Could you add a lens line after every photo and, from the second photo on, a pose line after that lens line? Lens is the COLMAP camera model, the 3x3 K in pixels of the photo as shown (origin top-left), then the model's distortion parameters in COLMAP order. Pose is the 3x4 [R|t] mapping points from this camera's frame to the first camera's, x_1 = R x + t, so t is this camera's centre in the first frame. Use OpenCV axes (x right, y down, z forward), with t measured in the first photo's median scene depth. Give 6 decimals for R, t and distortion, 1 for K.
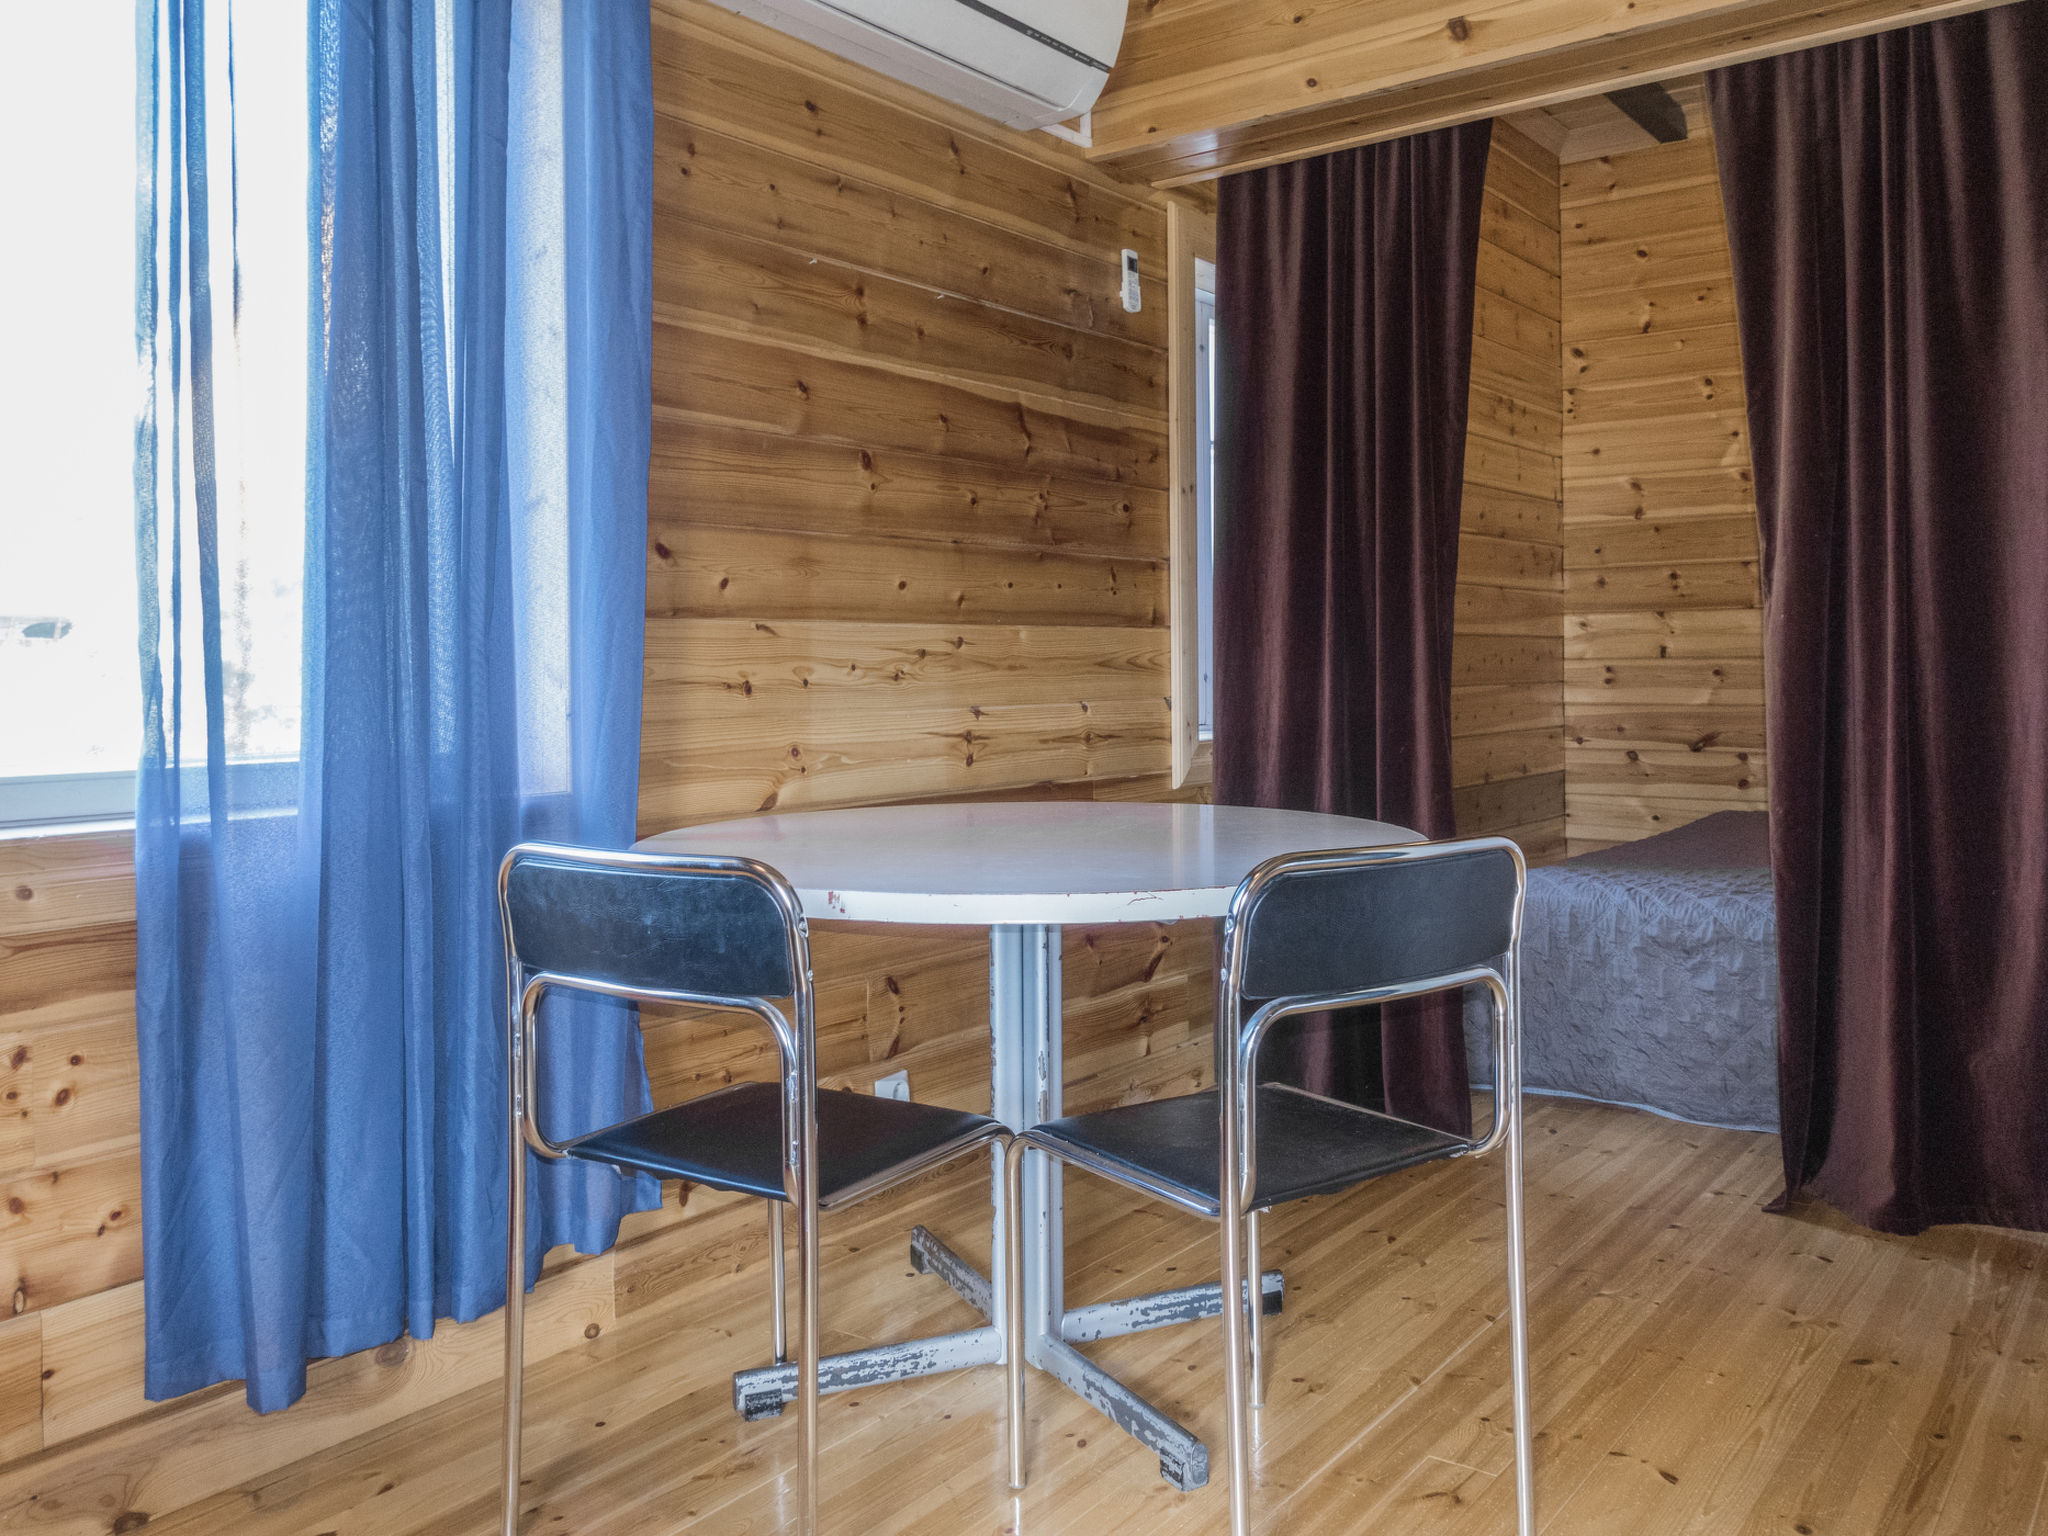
lens RADIAL K [[1652.6, 0, 1003.0], [0, 1652.6, 694.7], [0, 0, 1]] dist [0.005162, -0.001286]
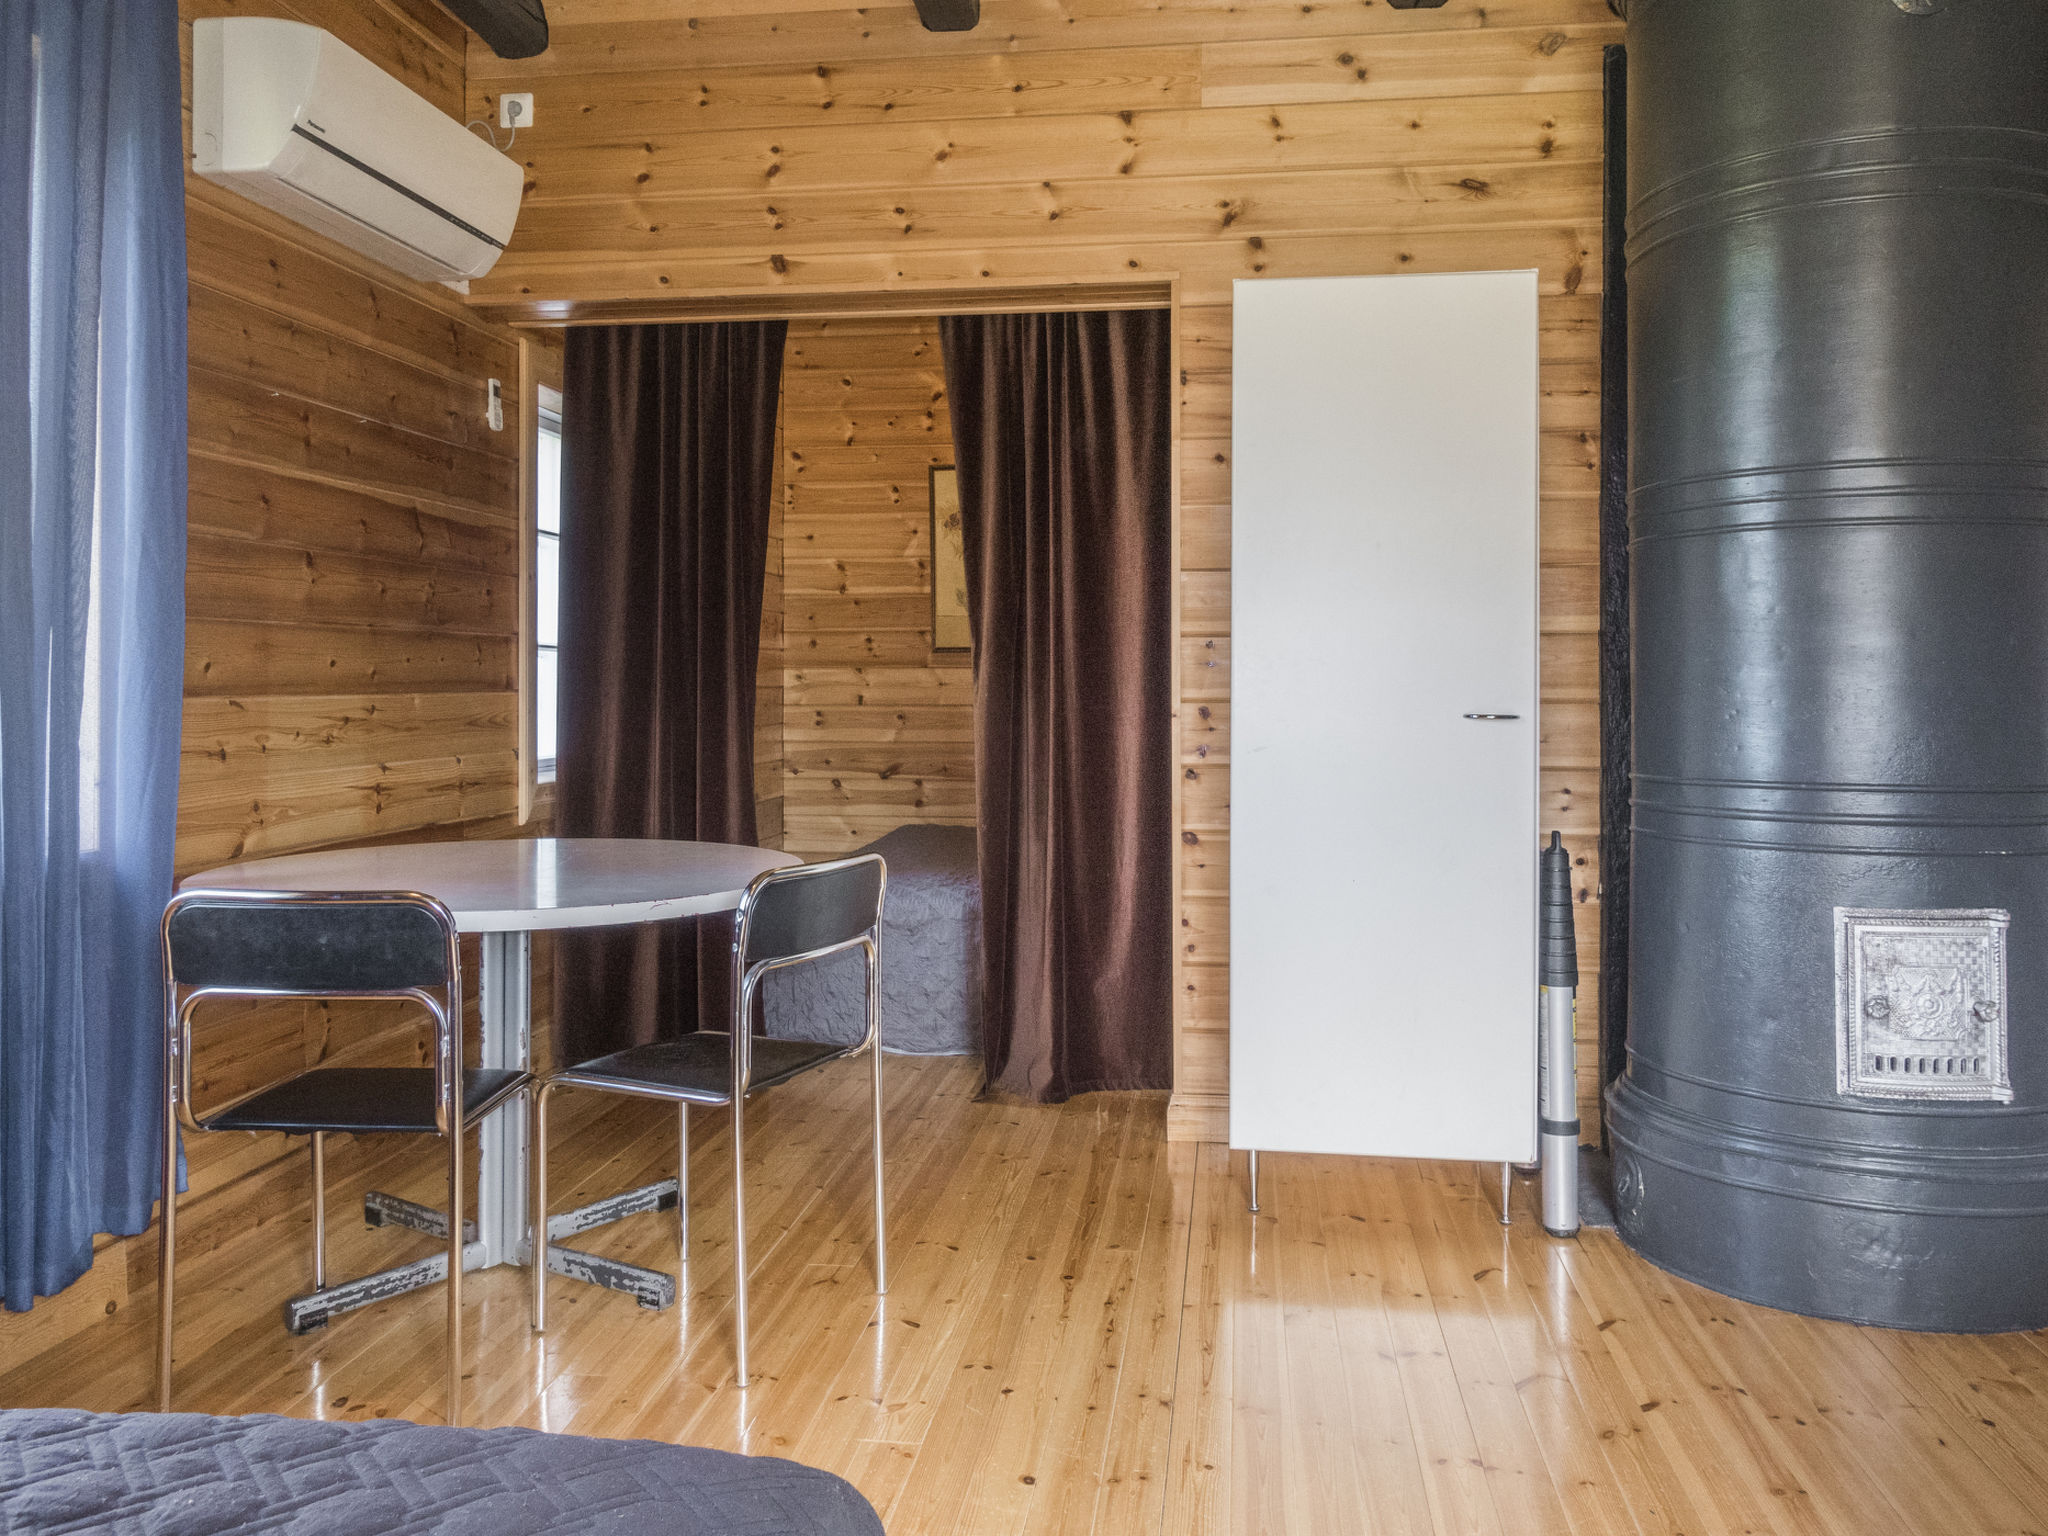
lens RADIAL K [[1652.6, 0, 1023.8], [0, 1652.6, 762.0], [0, 0, 1]] dist [0.005162, -0.001286]
pose [[0.866251, -0.015492, 0.499368, -0.234302], [0.000729, 0.999557, 0.029745, -0.031701], [-0.499608, -0.025403, 0.865879, -0.288714]]
